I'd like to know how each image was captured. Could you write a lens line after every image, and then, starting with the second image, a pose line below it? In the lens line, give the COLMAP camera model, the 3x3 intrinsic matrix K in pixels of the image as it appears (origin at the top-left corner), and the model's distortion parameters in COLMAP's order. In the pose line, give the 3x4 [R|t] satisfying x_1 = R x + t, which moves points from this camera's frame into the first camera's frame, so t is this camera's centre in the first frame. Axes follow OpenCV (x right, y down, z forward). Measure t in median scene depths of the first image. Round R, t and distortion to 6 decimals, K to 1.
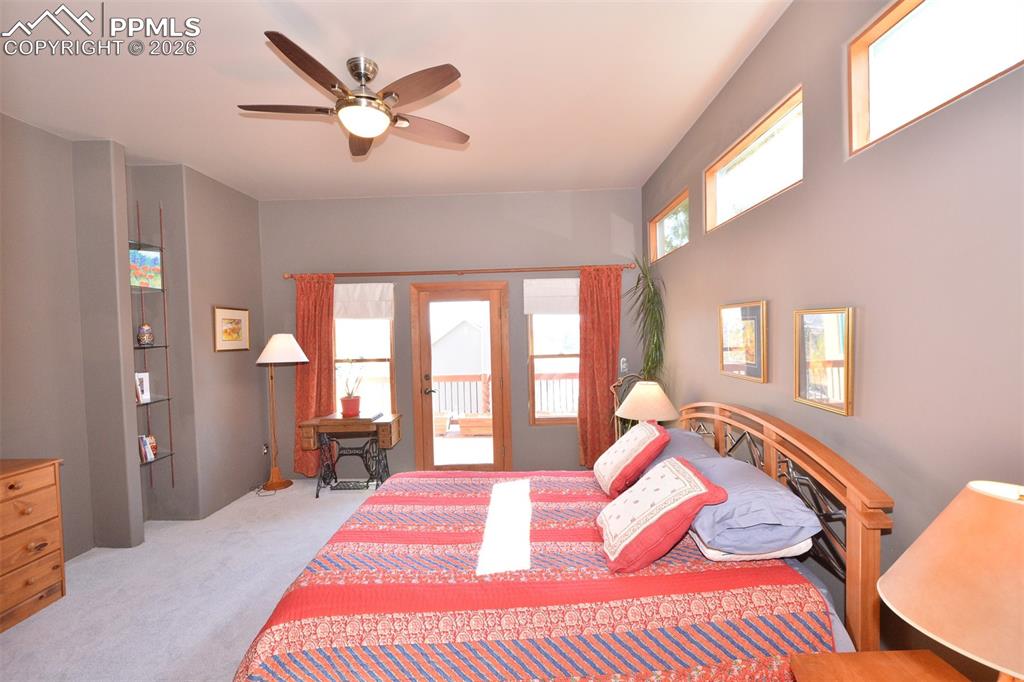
lens RADIAL K [[445.5, 0, 514.1], [0, 445.5, 343.6], [0, 0, 1]] dist [0.004945, -0.004270]
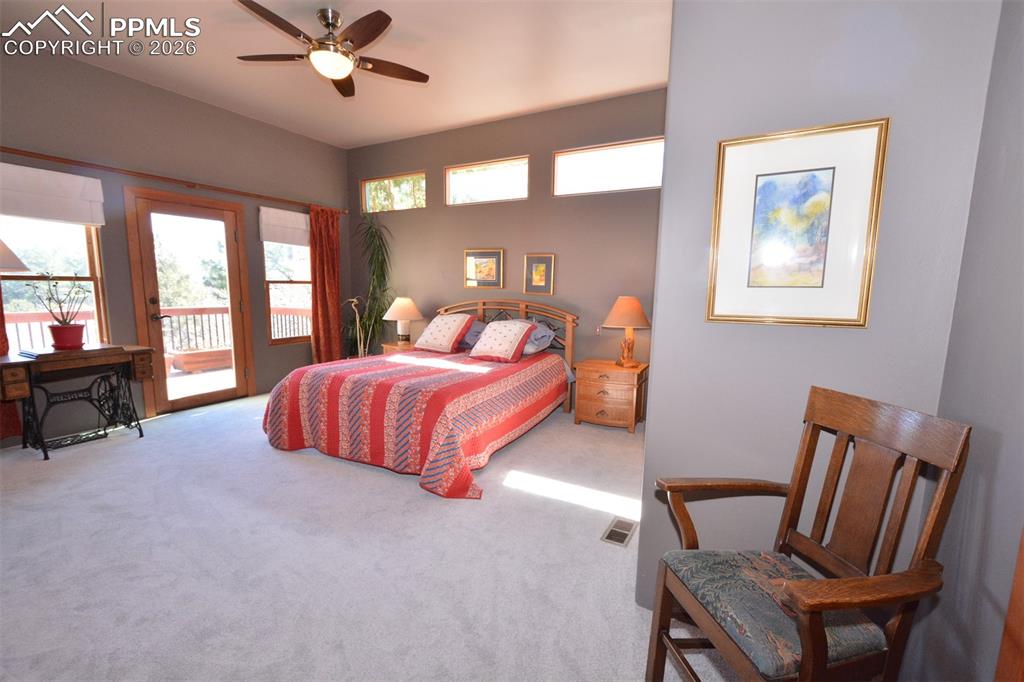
lens RADIAL K [[445.5, 0, 521.9], [0, 445.5, 347.3], [0, 0, 1]] dist [0.004945, -0.004270]
pose [[0.442559, -0.090881, 0.892122, -0.666787], [-0.003456, 0.994671, 0.103042, 0.074210], [-0.896733, -0.048685, 0.439887, -0.018552]]
